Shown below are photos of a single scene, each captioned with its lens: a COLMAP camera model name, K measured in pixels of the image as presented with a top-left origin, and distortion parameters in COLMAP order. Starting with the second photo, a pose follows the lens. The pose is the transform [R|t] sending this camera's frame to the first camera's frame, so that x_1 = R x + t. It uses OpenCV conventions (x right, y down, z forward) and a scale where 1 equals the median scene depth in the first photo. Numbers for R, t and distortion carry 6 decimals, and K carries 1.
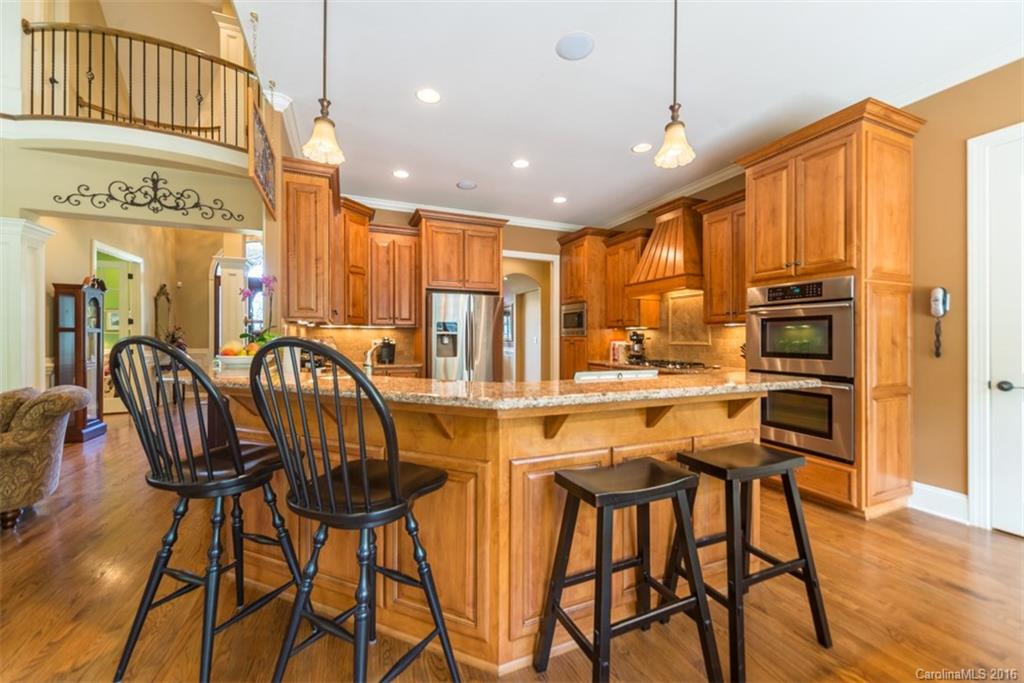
lens RADIAL K [[392.0, 0, 514.9], [0, 392.0, 337.6], [0, 0, 1]] dist [0.003067, 0.001253]
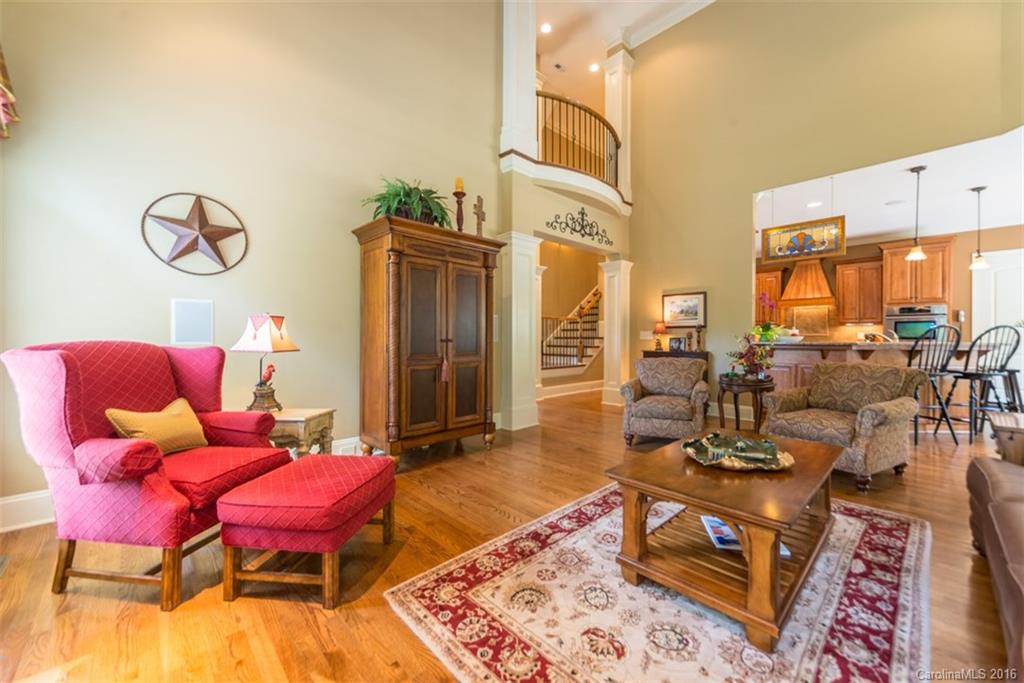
lens RADIAL K [[392.0, 0, 522.8], [0, 392.0, 340.5], [0, 0, 1]] dist [0.003067, 0.001253]
pose [[0.929048, -0.002385, 0.369952, -1.627962], [-0.000742, 0.999965, 0.008310, 0.029798], [-0.369959, -0.007995, 0.929014, -0.193850]]
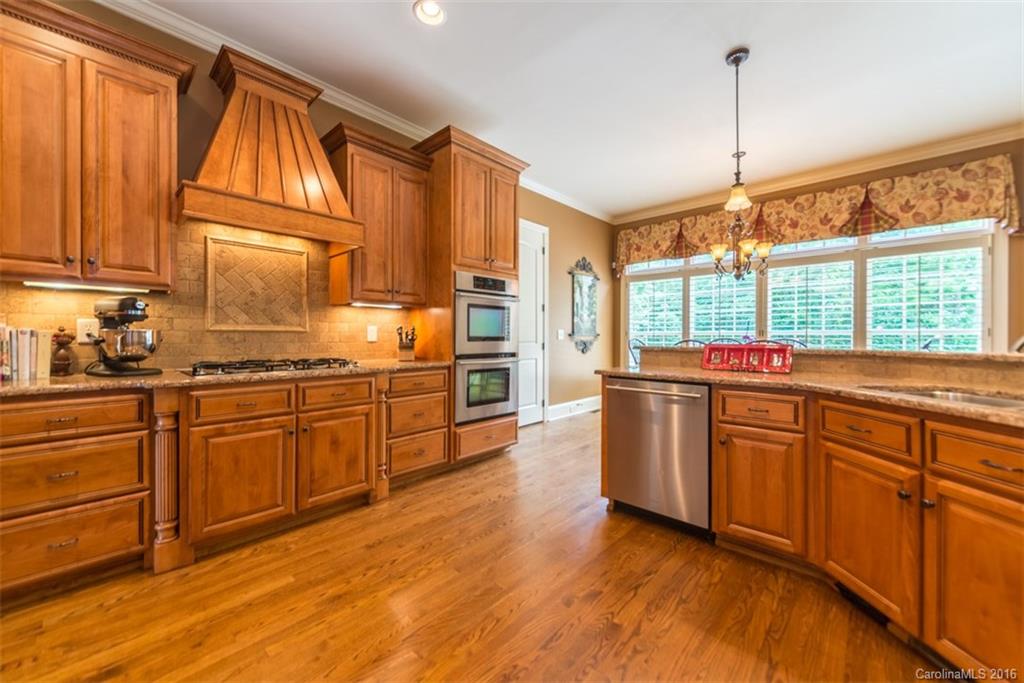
lens RADIAL K [[392.0, 0, 508.2], [0, 392.0, 339.9], [0, 0, 1]] dist [0.003067, 0.001253]
pose [[-0.398064, -0.002431, 0.917354, -0.271565], [-0.001256, 0.999997, 0.002105, 0.033810], [-0.917357, -0.000314, -0.398066, 1.024816]]
